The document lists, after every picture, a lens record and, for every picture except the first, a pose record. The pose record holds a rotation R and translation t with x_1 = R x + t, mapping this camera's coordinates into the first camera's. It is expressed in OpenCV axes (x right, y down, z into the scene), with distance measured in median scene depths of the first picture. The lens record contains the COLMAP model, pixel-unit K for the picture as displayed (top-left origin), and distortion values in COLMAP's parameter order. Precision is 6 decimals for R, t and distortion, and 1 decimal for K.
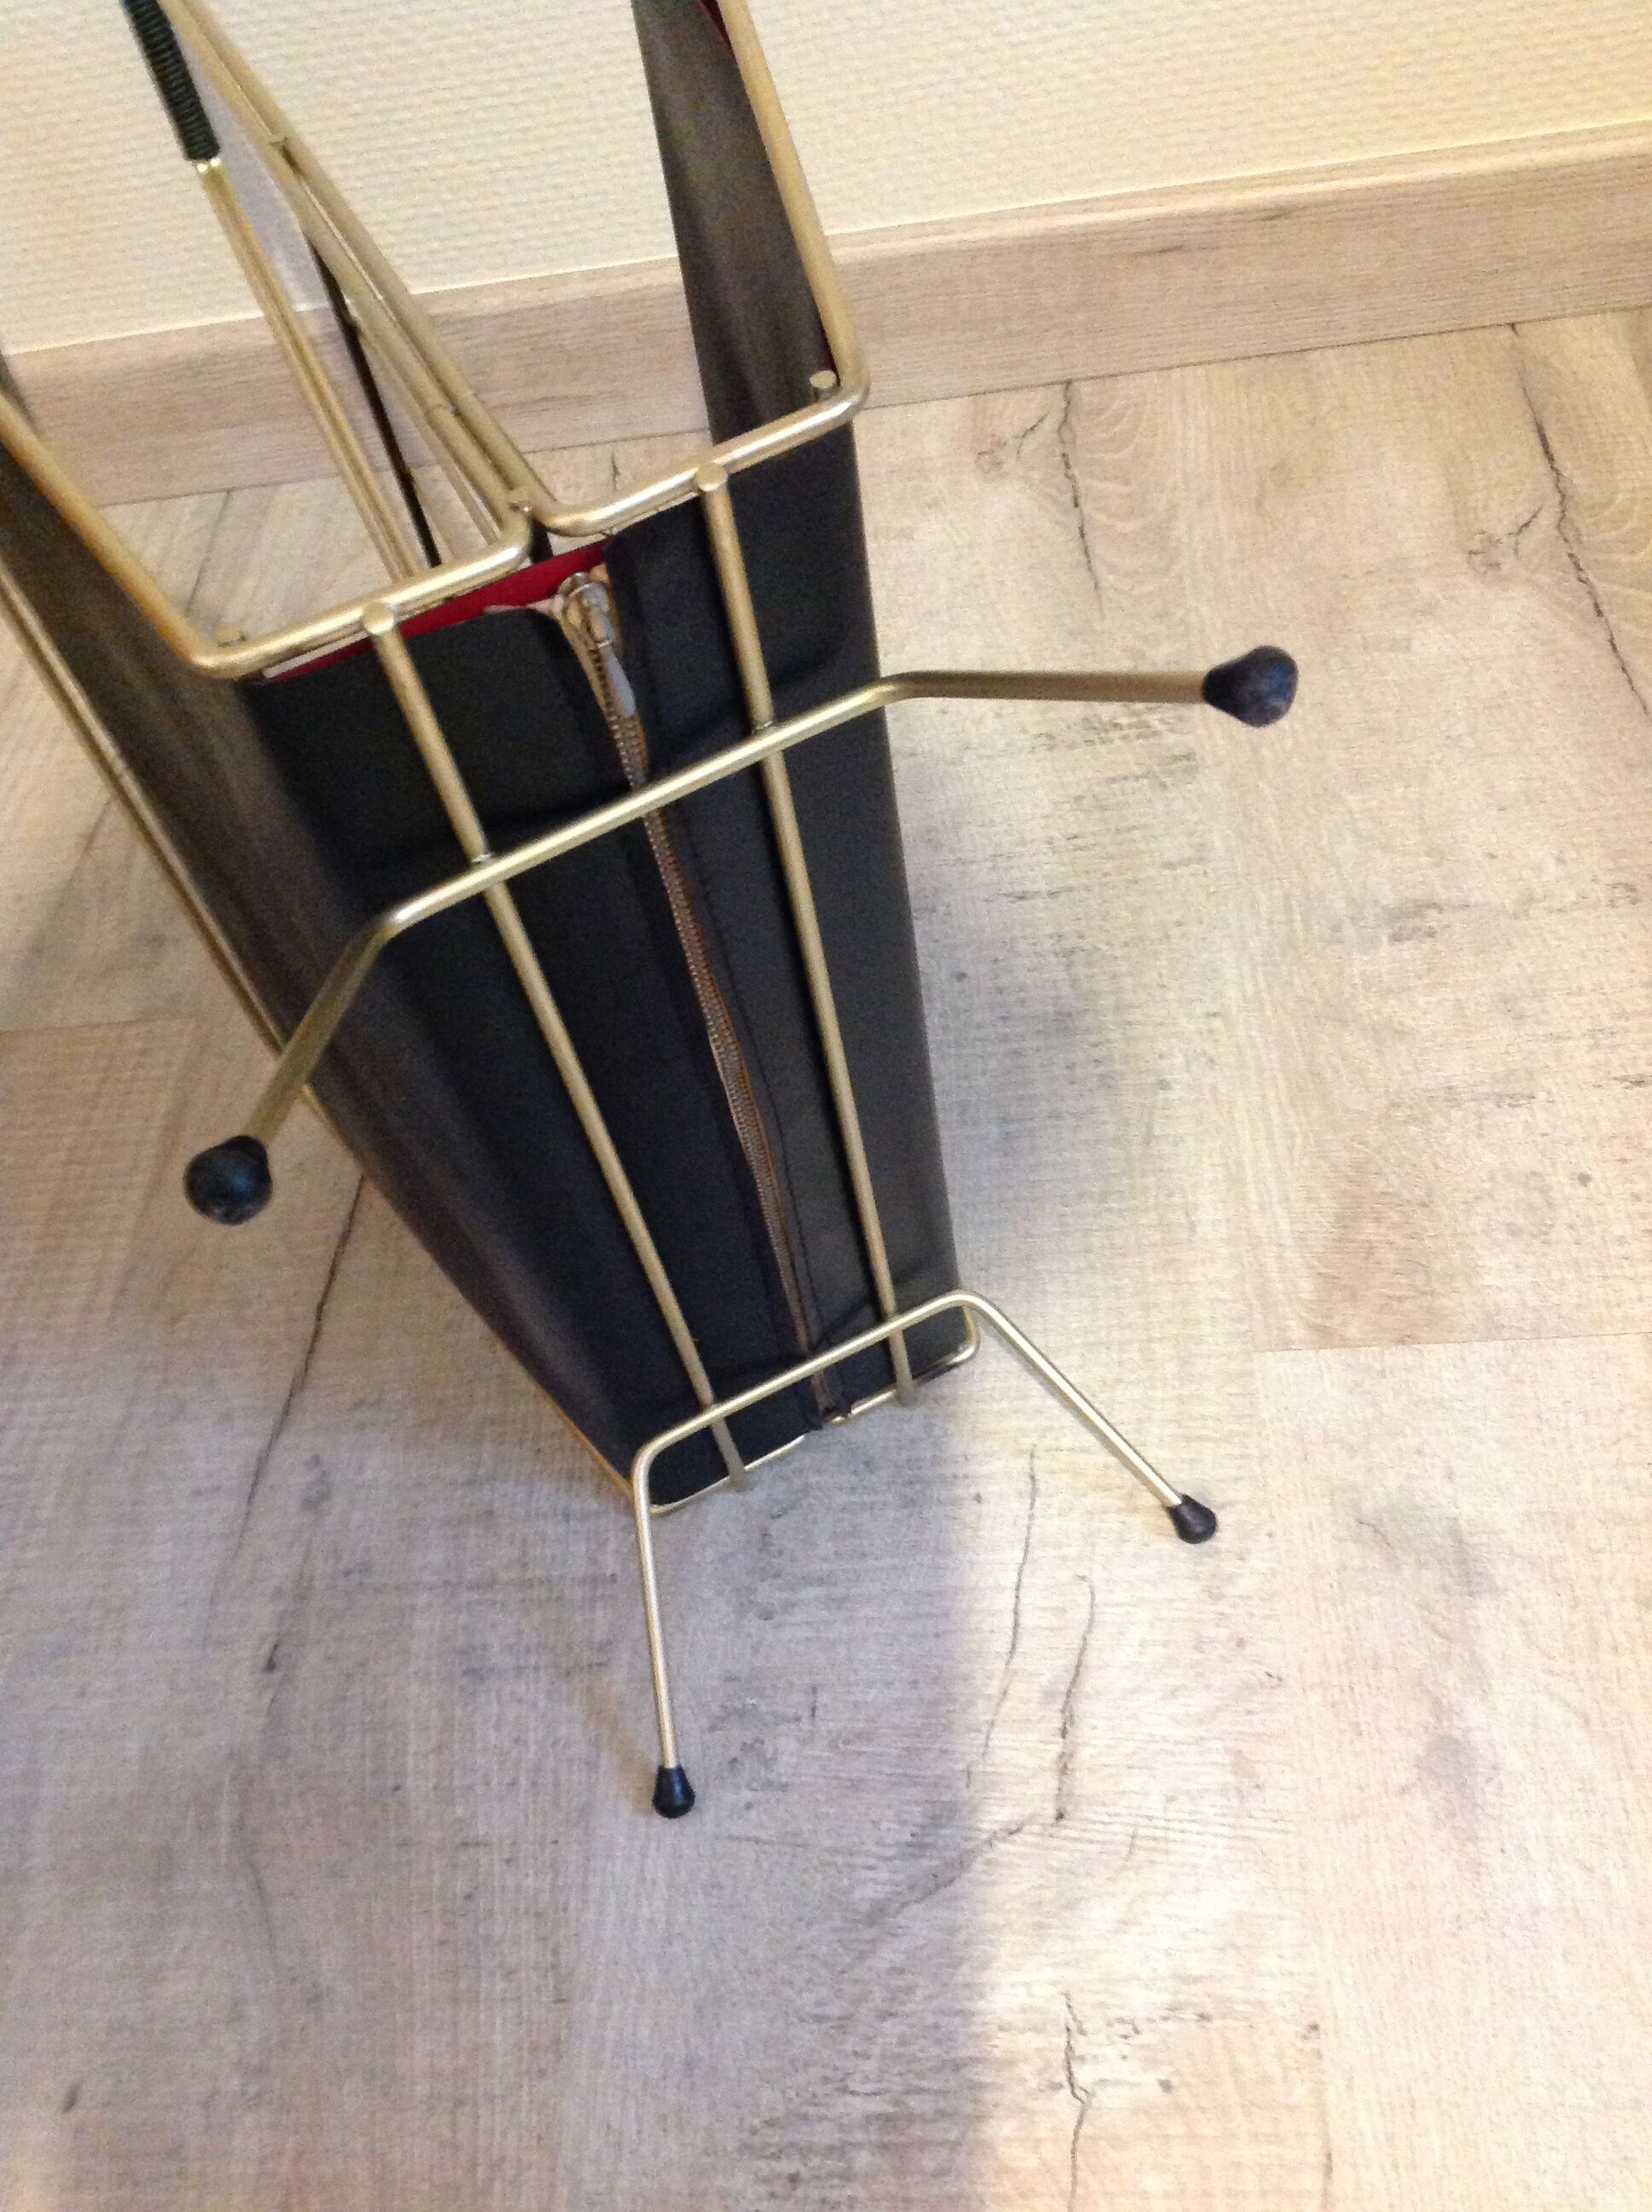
lens RADIAL K [[2057.6, 0, 818.6], [0, 2057.6, 1149.2], [0, 0, 1]] dist [0.132231, -0.331027]
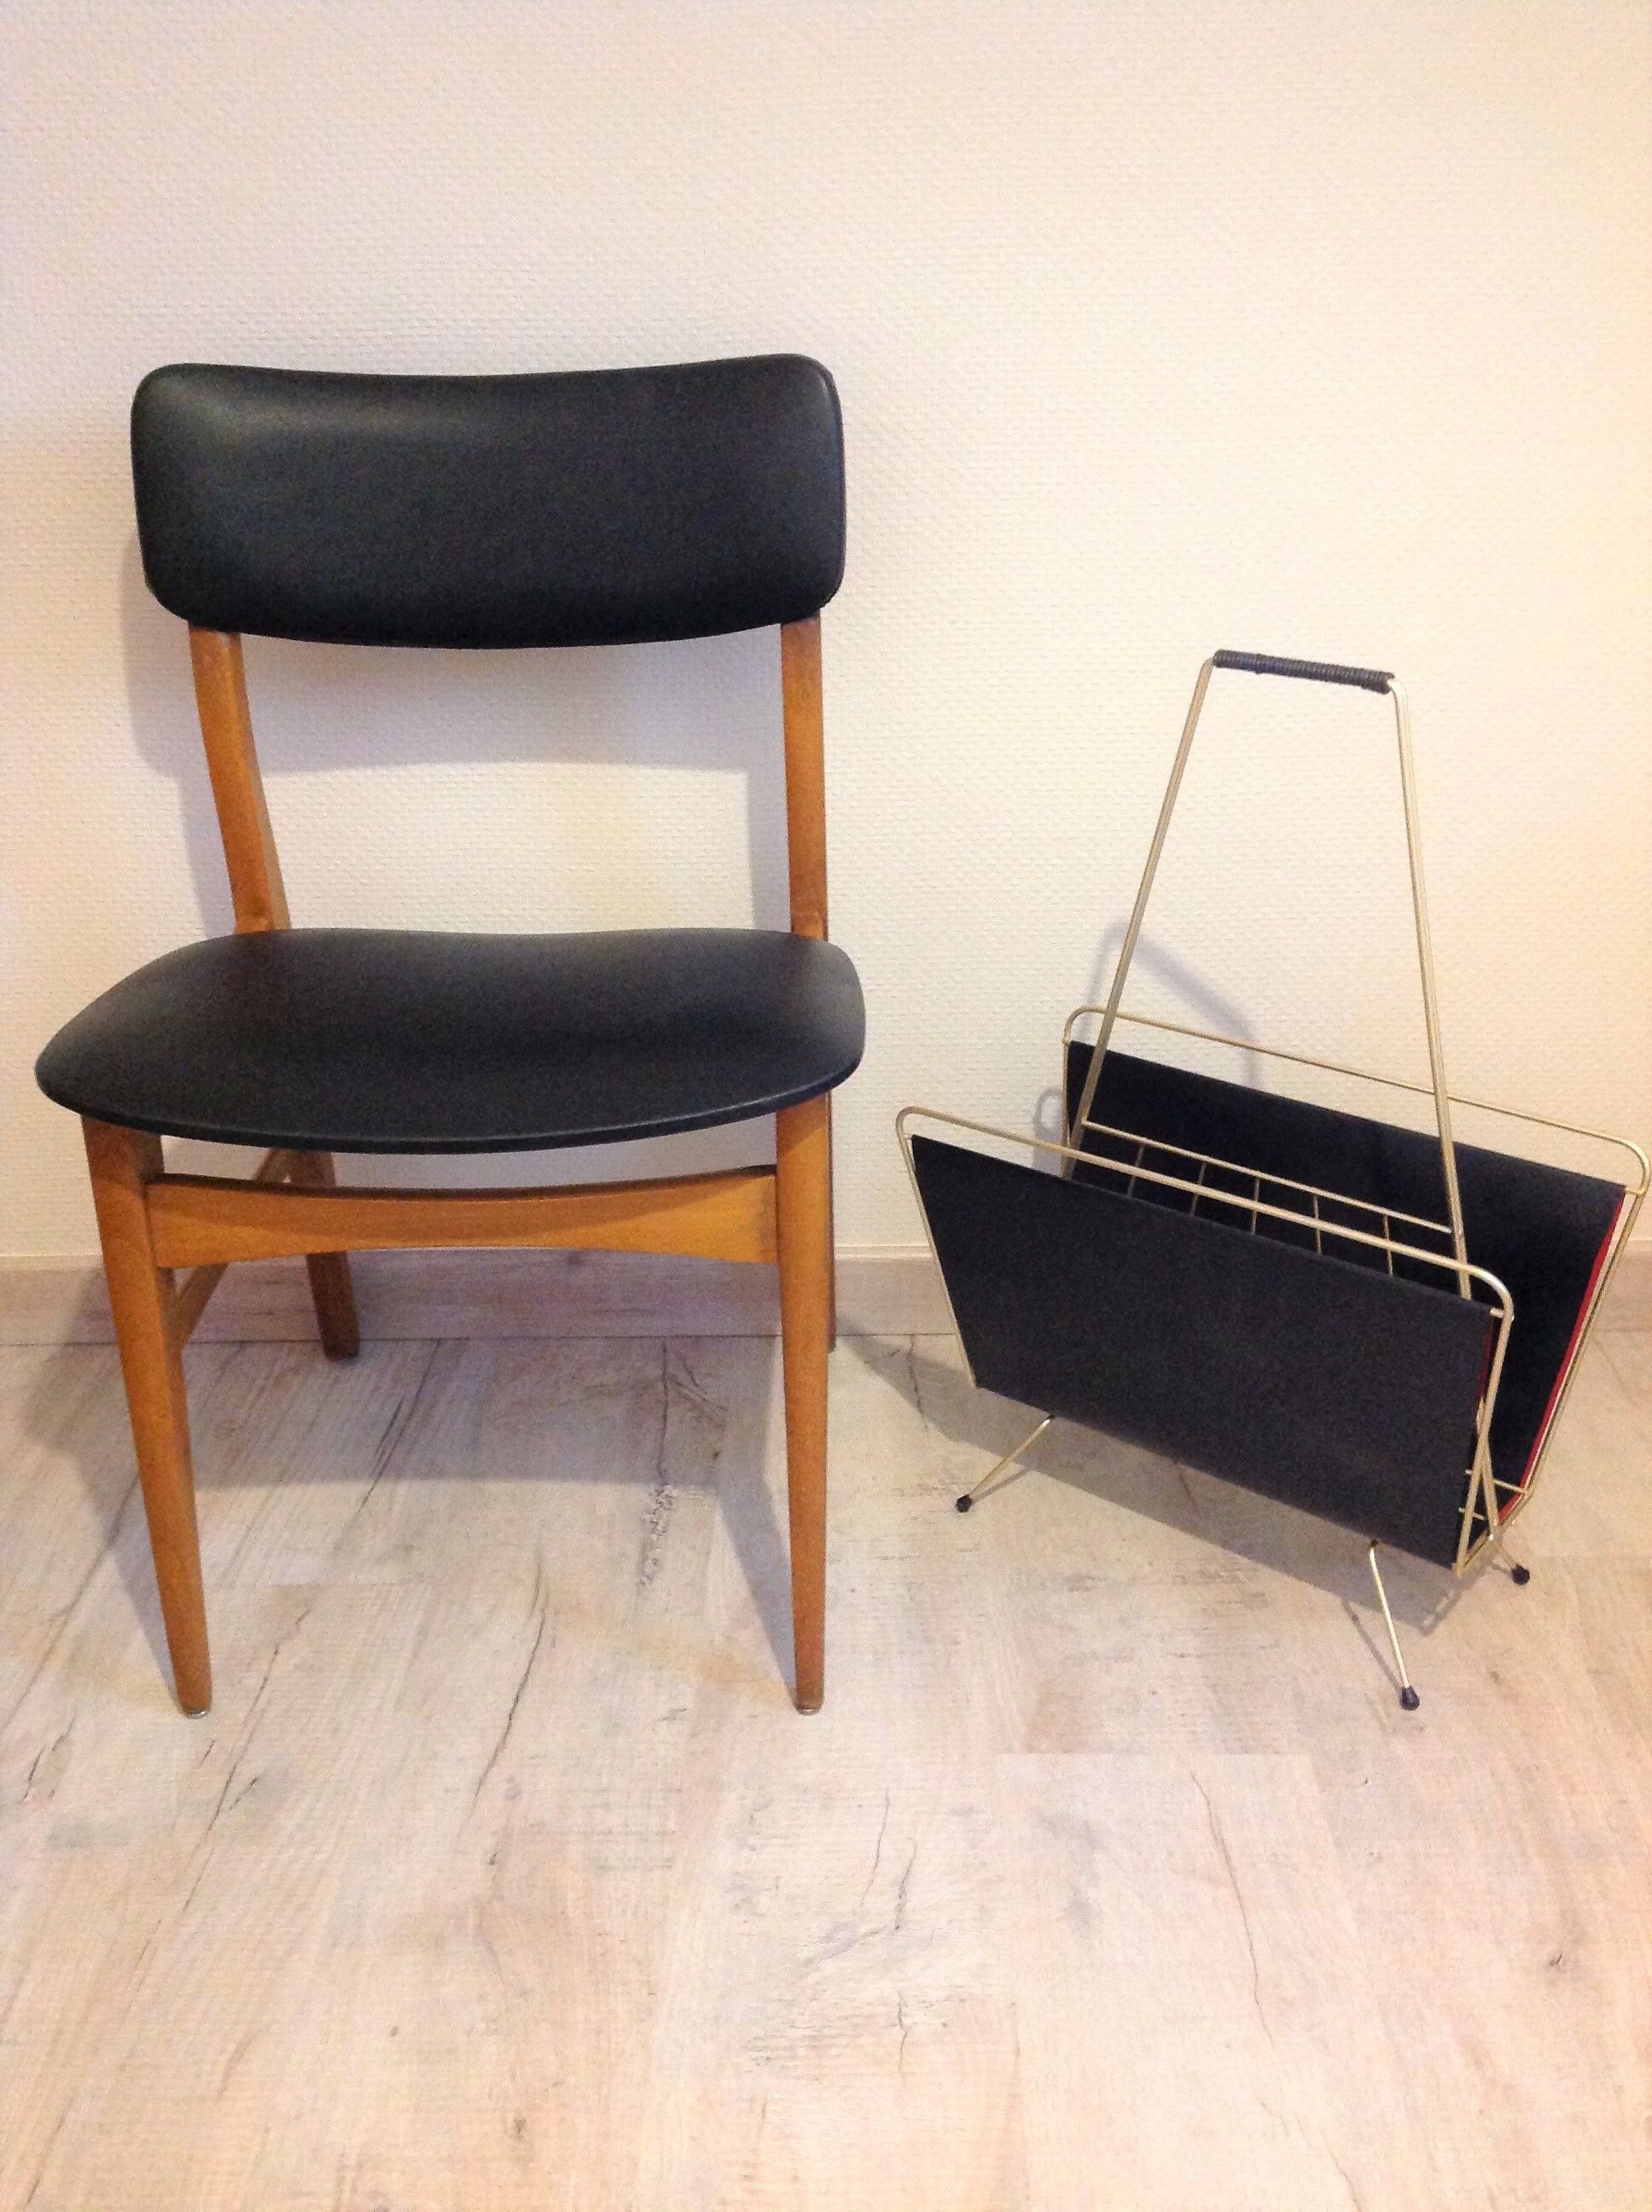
lens RADIAL K [[2082.6, 0, 826.0], [0, 2082.6, 1106.0], [0, 0, 1]] dist [0.132641, -0.322226]
pose [[0.987844, 0.131491, 0.082915, -0.197304], [-0.073907, 0.866518, -0.493645, 0.544100], [-0.136757, 0.481516, 0.865702, -1.007699]]
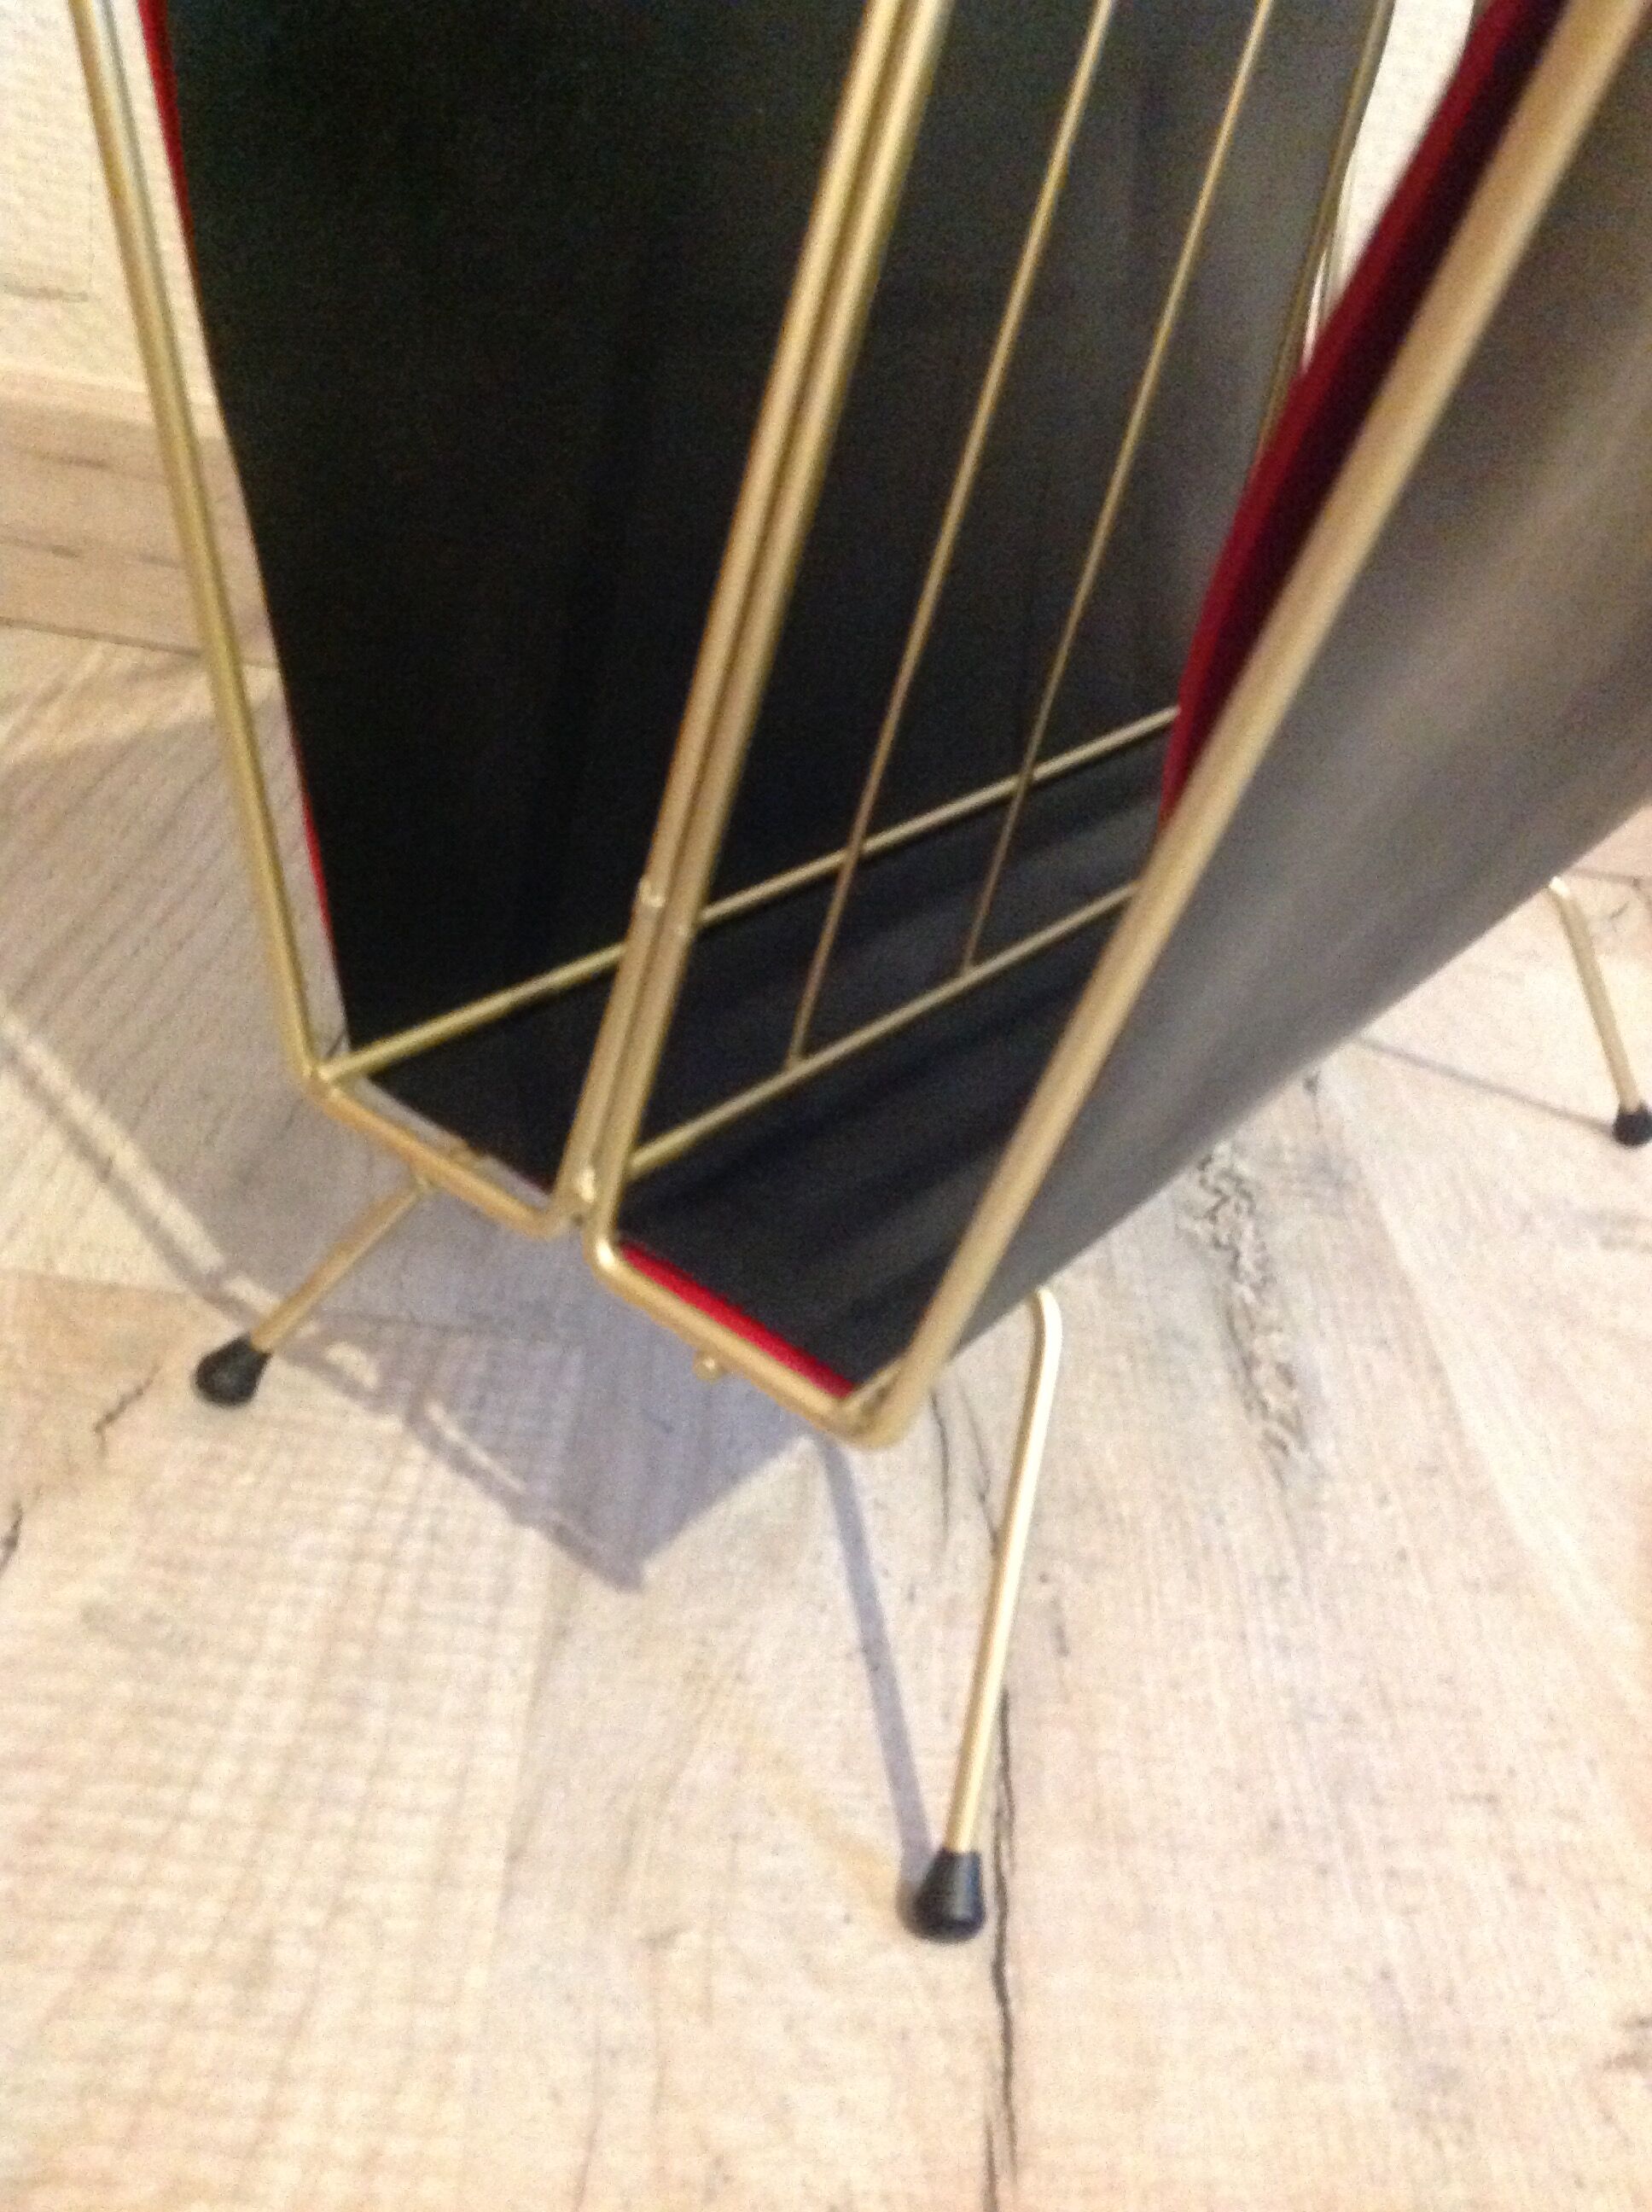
lens RADIAL K [[2082.6, 0, 826.0], [0, 2082.6, 1106.0], [0, 0, 1]] dist [0.132641, -0.322226]
pose [[0.939230, 0.263788, 0.219690, -0.444351], [-0.164066, 0.907062, -0.387713, 0.093702], [-0.301546, 0.328108, 0.895218, 0.565814]]
